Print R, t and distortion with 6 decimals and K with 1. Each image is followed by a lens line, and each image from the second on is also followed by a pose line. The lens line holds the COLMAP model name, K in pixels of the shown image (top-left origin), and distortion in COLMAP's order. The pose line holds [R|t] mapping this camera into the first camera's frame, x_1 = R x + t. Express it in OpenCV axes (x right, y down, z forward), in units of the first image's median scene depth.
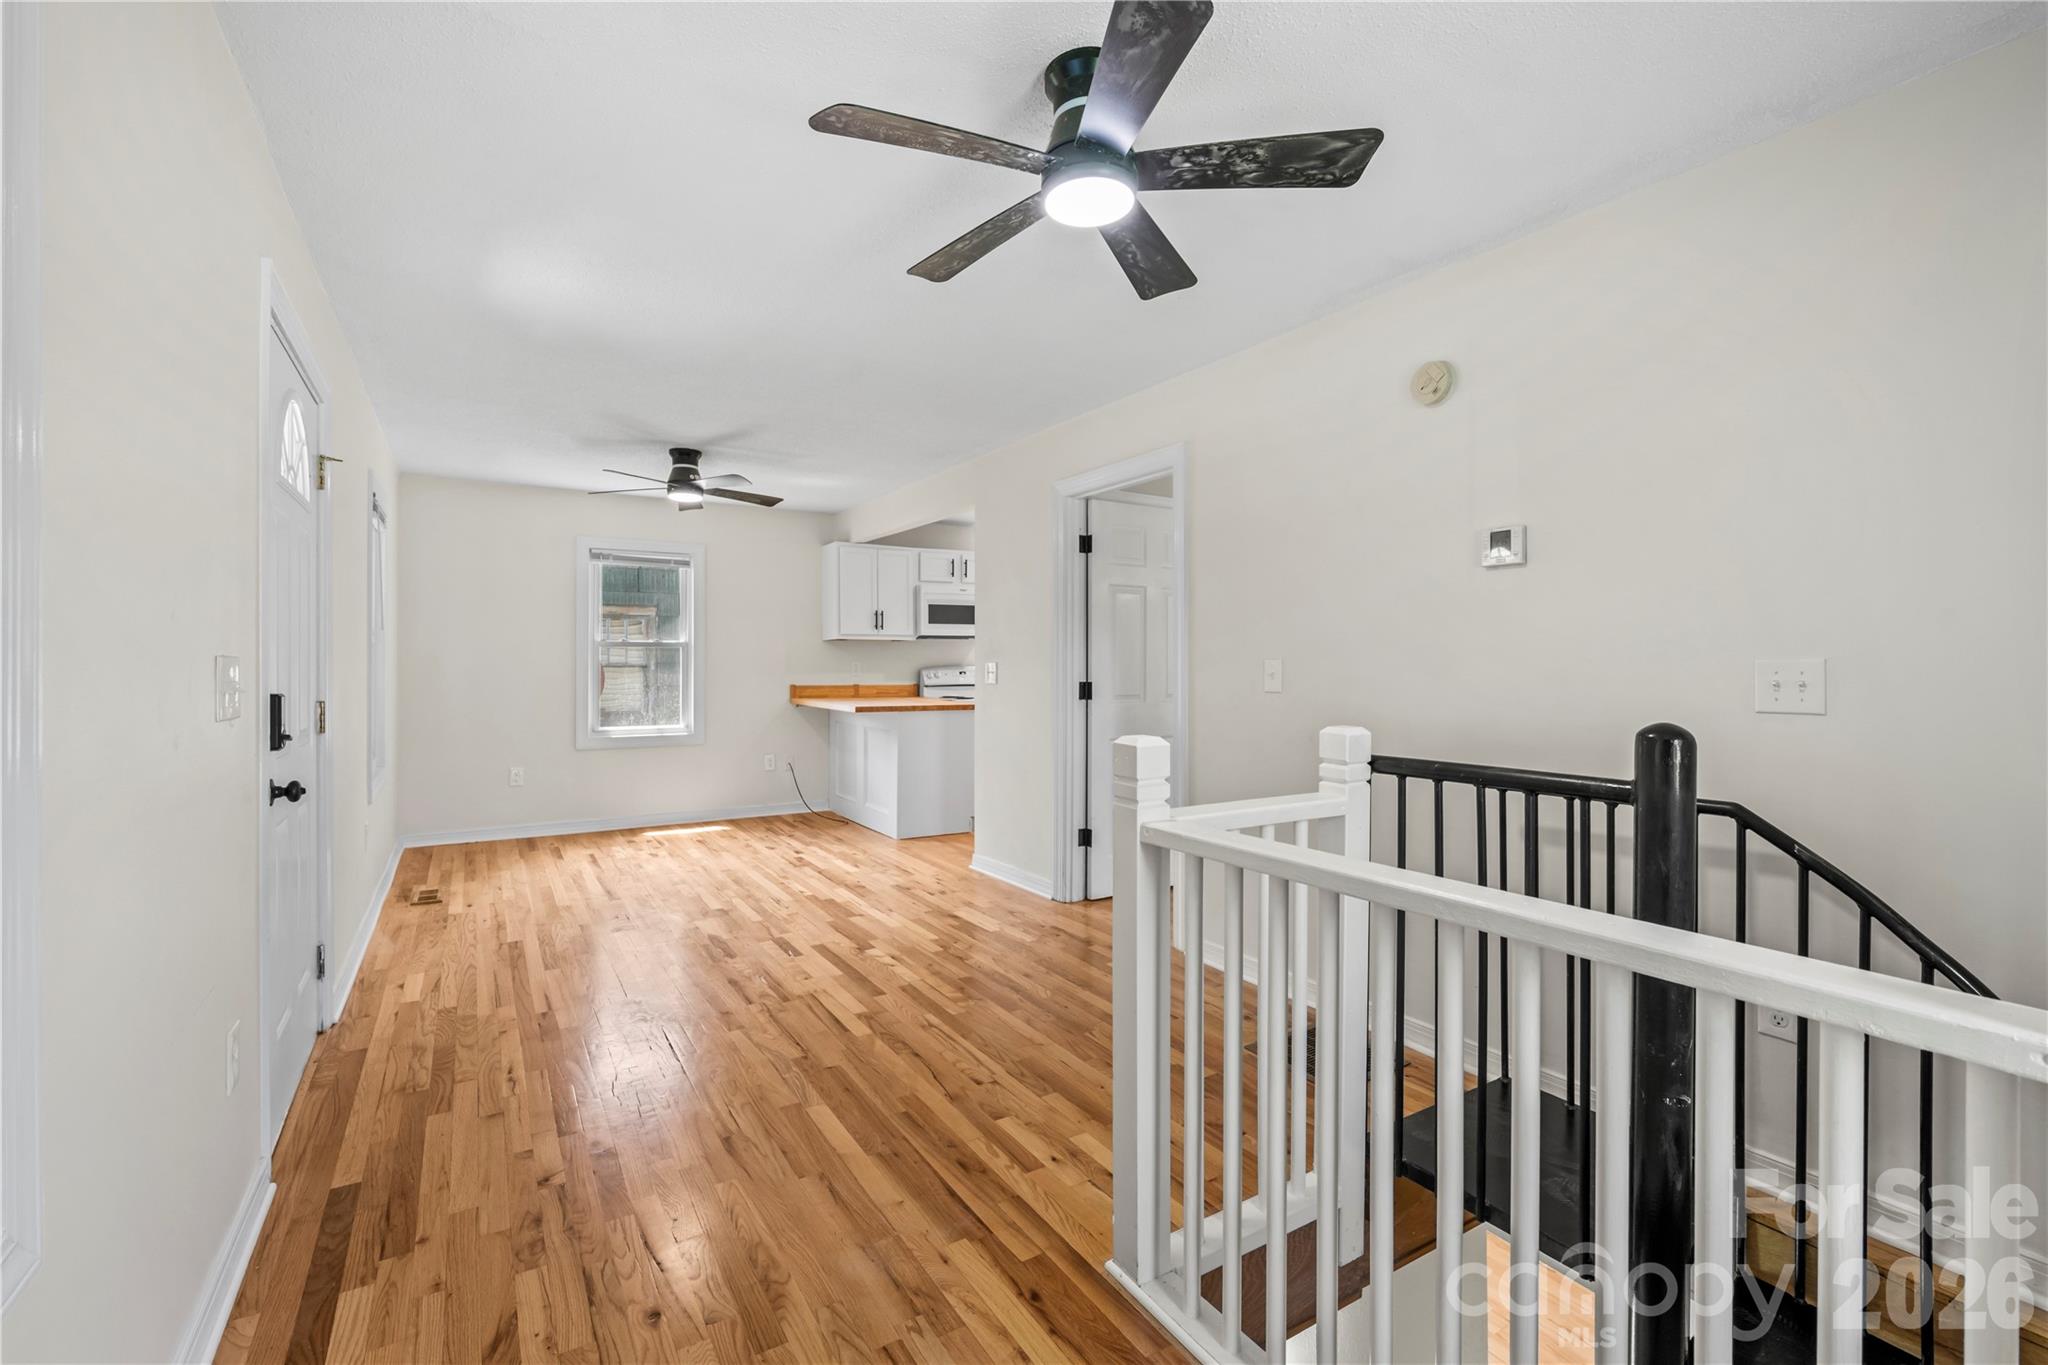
lens RADIAL K [[873.8, 0, 1010.2], [0, 873.8, 654.5], [0, 0, 1]] dist [0.000927, 0.000035]
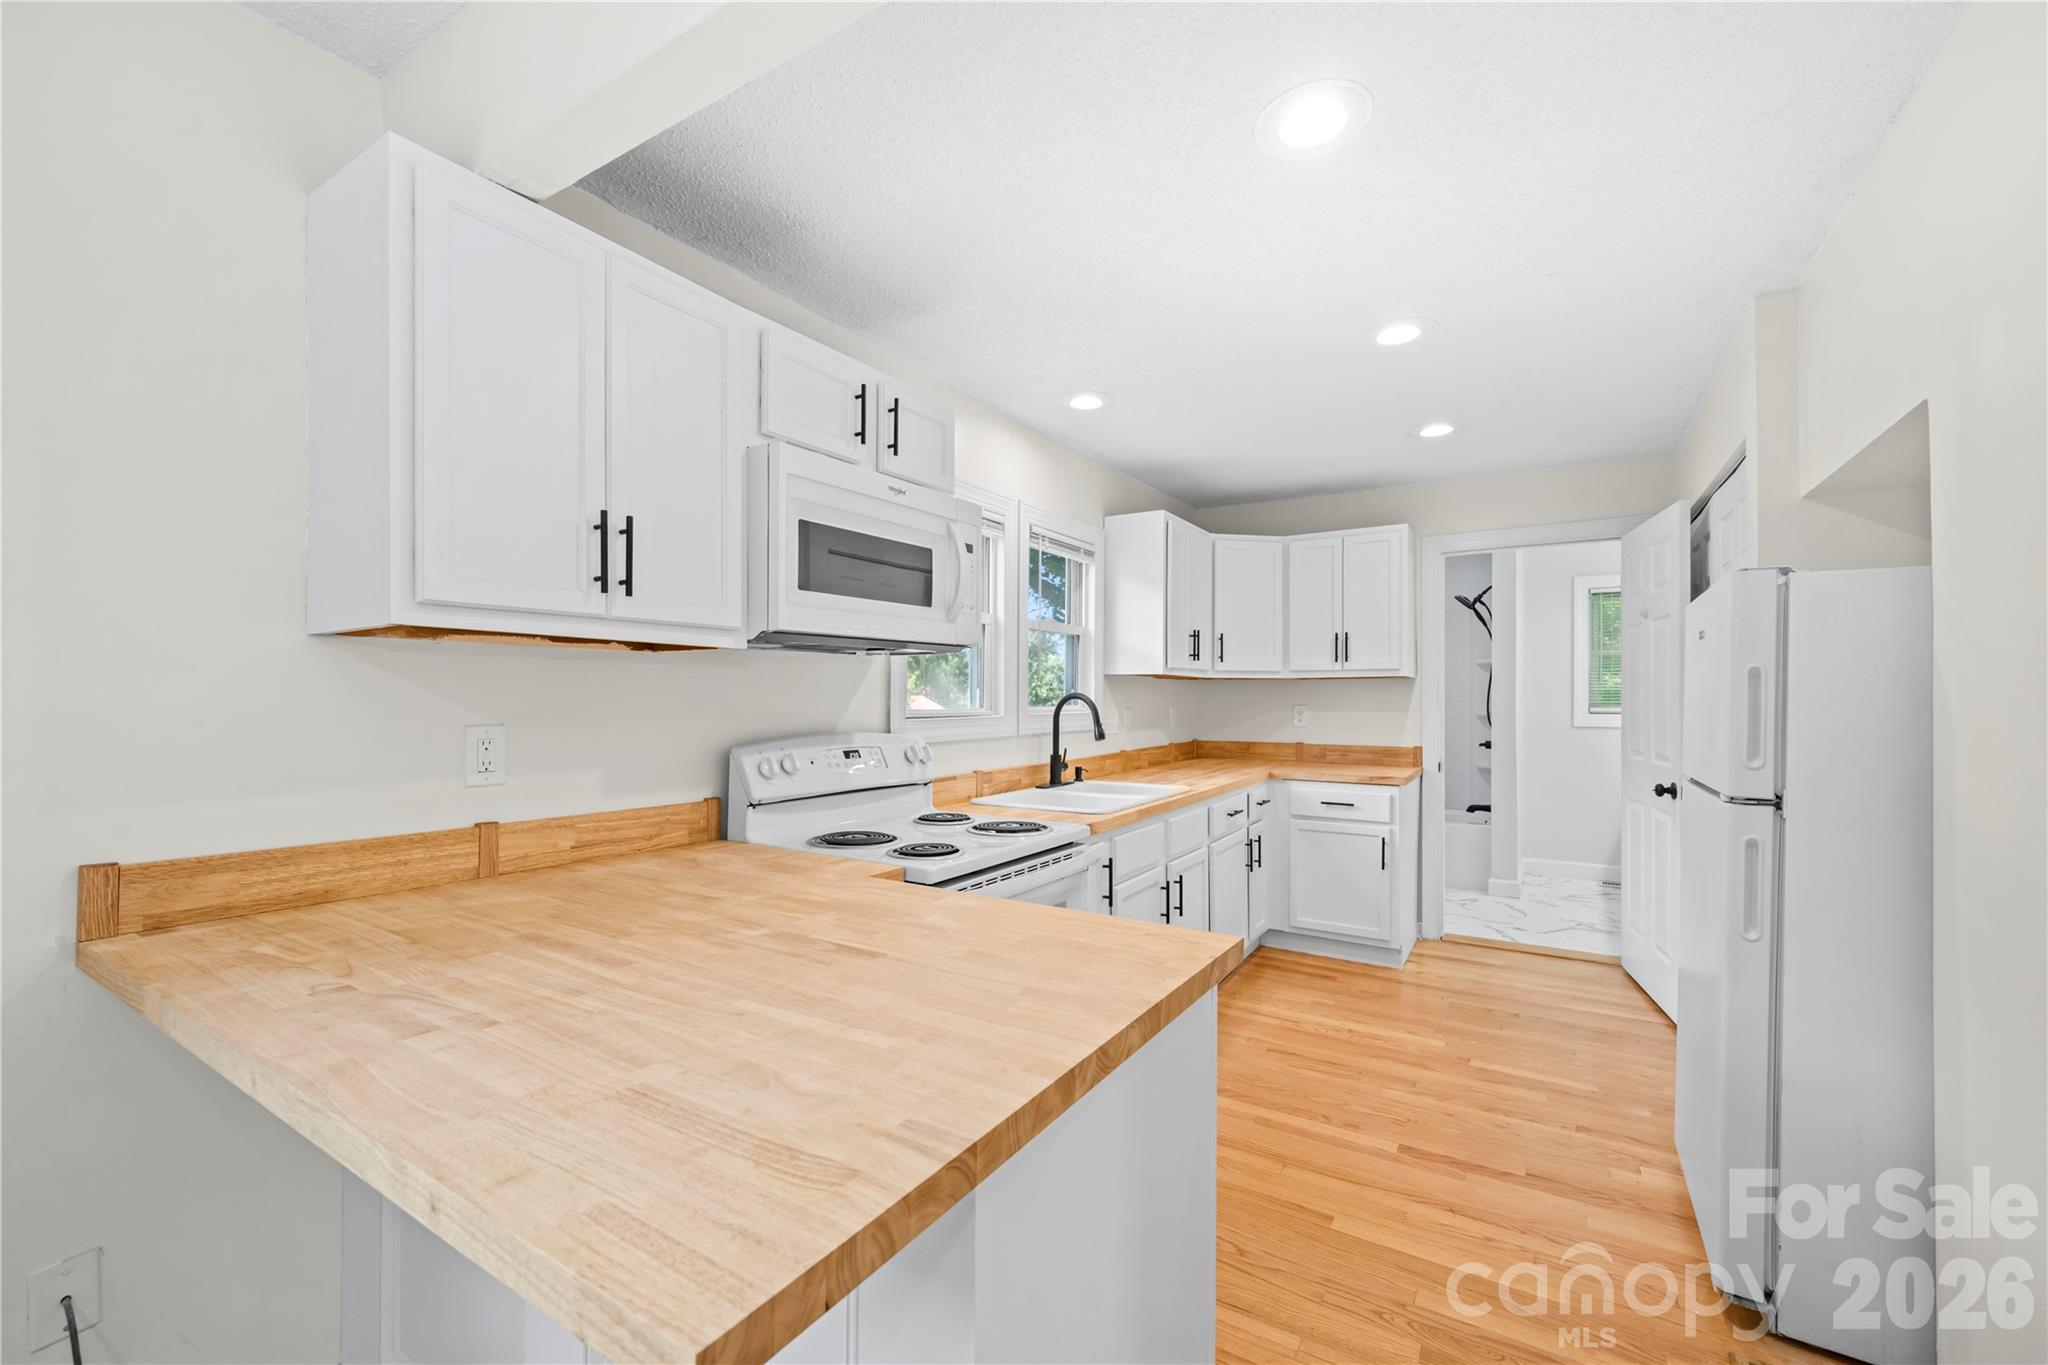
lens RADIAL K [[820.2, 0, 1011.7], [0, 820.2, 688.0], [0, 0, 1]] dist [0.001737, -0.000321]
pose [[0.902313, 0.008913, 0.430990, -0.170882], [-0.009862, 0.999951, -0.000033, -0.005553], [-0.430969, -0.004221, 0.902357, 0.873497]]
